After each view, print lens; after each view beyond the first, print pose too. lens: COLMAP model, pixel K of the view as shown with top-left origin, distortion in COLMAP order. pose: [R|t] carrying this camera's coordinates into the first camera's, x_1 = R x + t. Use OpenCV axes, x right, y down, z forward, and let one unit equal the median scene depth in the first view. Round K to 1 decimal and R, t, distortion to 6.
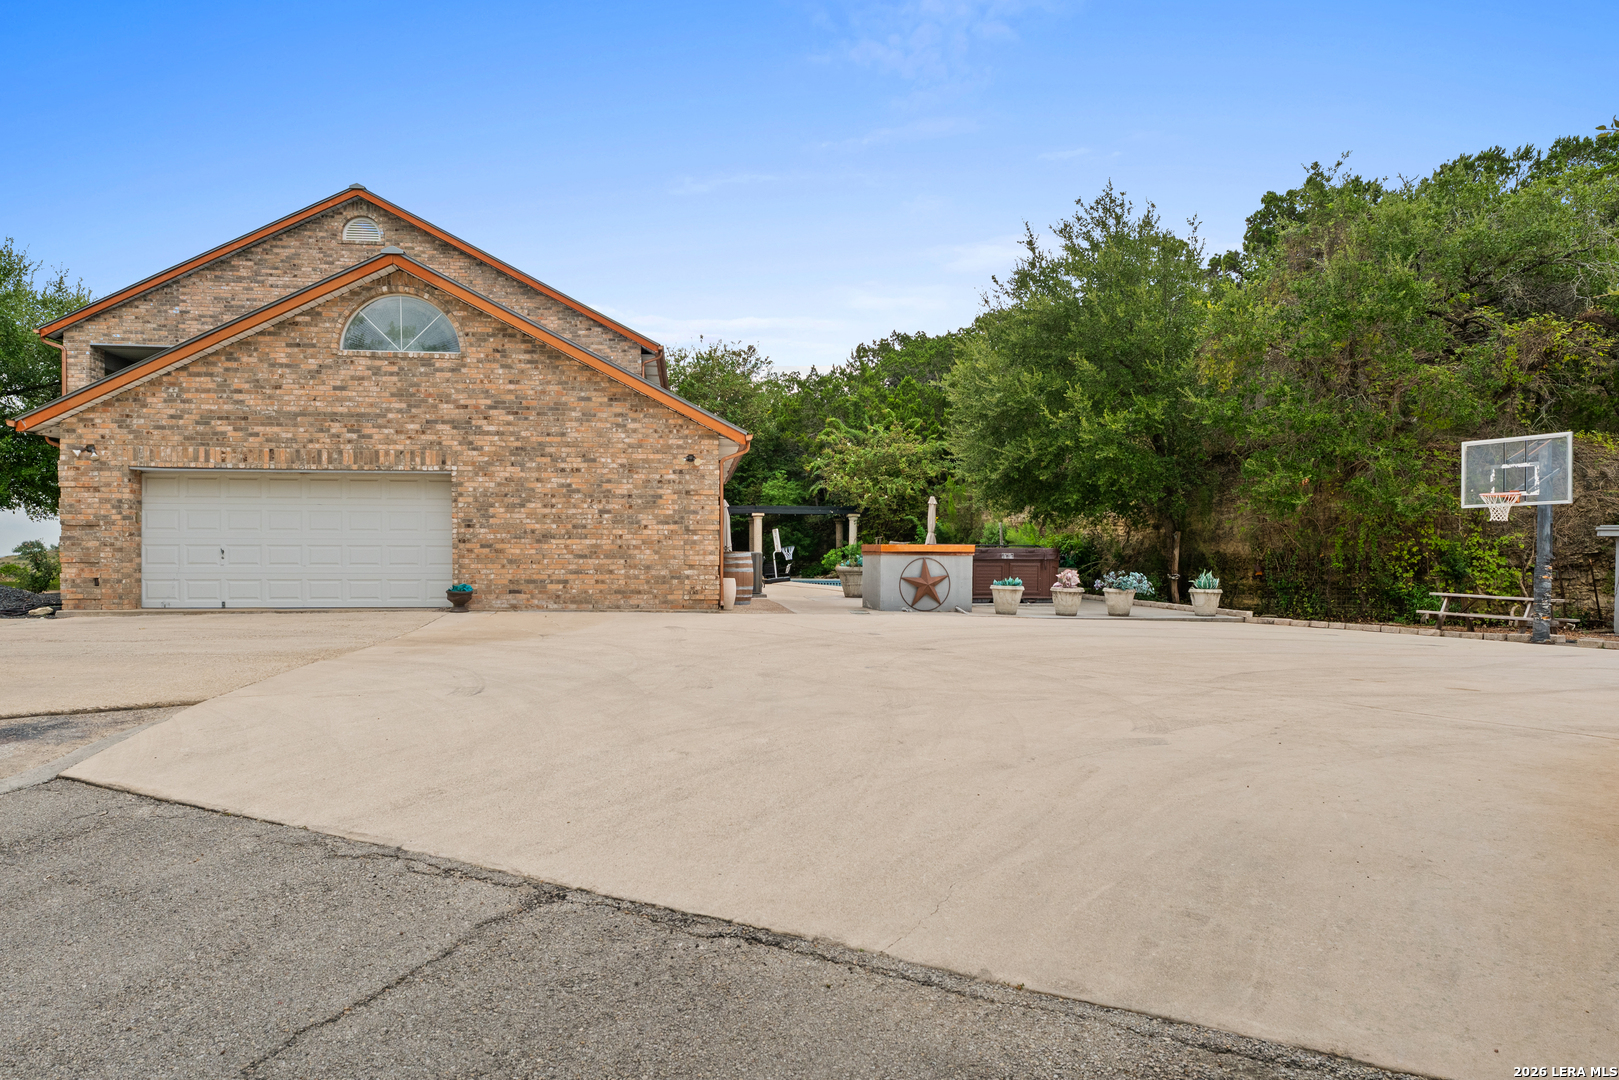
lens RADIAL K [[1001.5, 0, 807.6], [0, 1001.5, 557.3], [0, 0, 1]] dist [-0.000526, -0.002848]
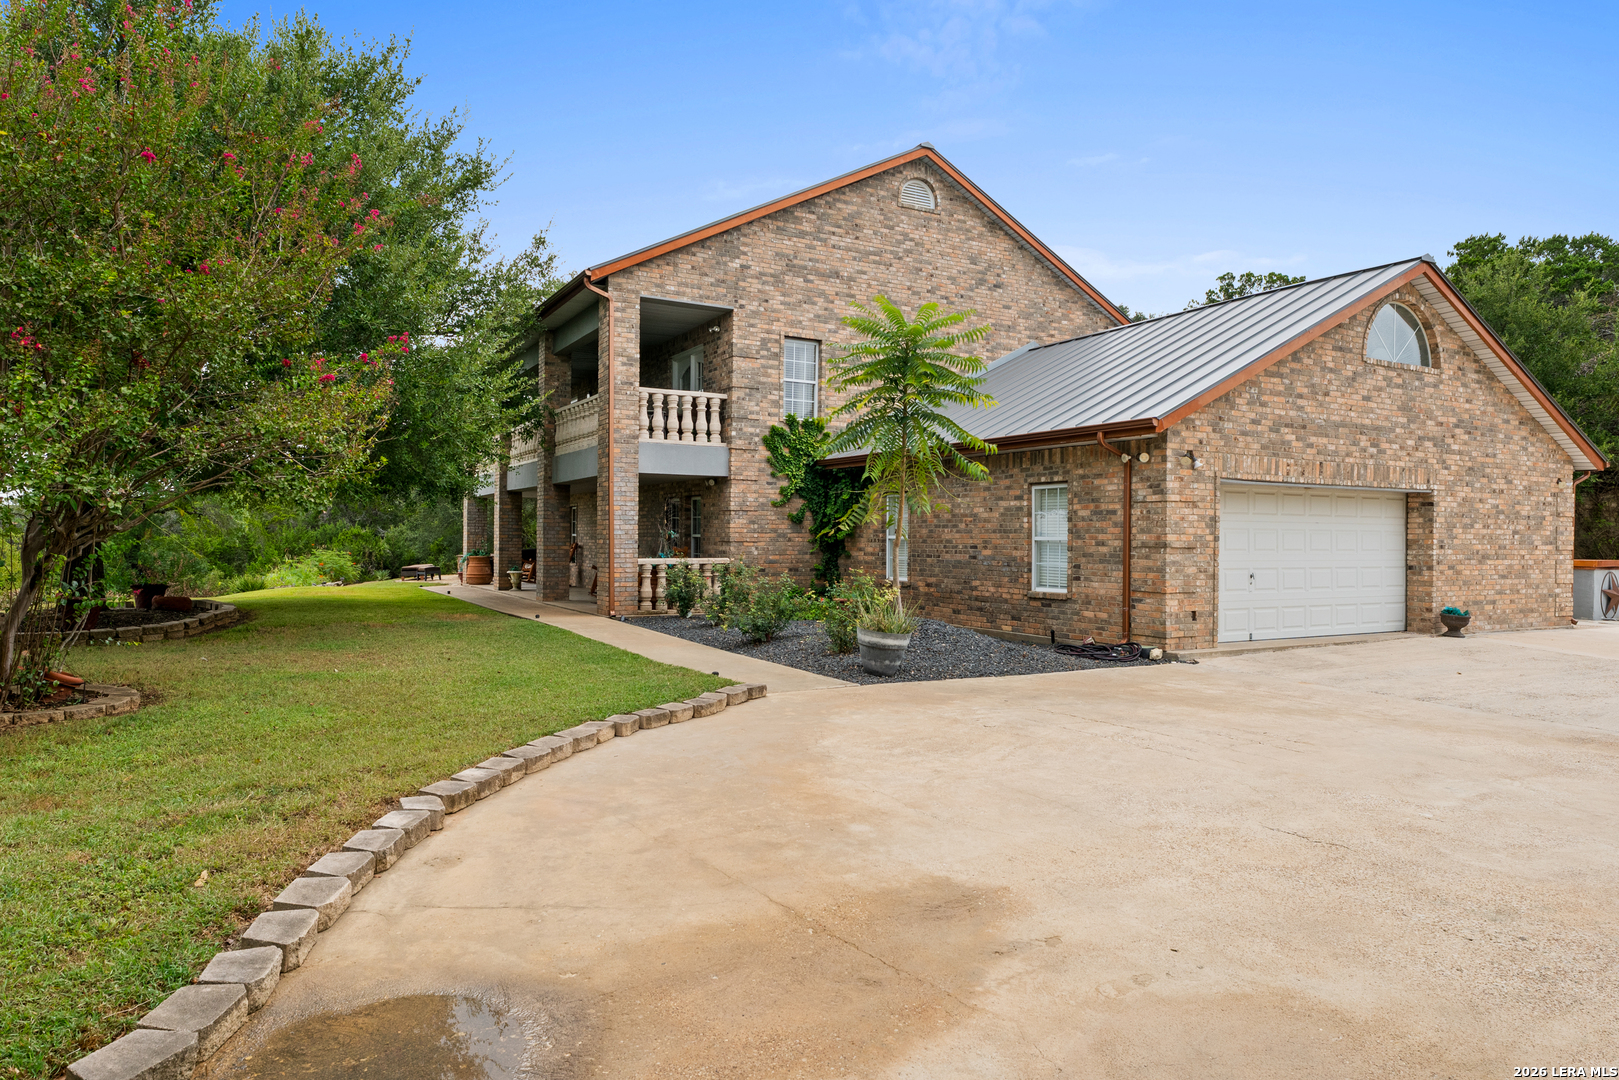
lens RADIAL K [[1001.5, 0, 809.1], [0, 1001.5, 525.7], [0, 0, 1]] dist [-0.000526, -0.002848]
pose [[0.924437, 0.009245, 0.381223, -1.279175], [-0.004420, 0.999899, -0.013530, -0.036219], [-0.381309, 0.010823, 0.924384, 0.339151]]
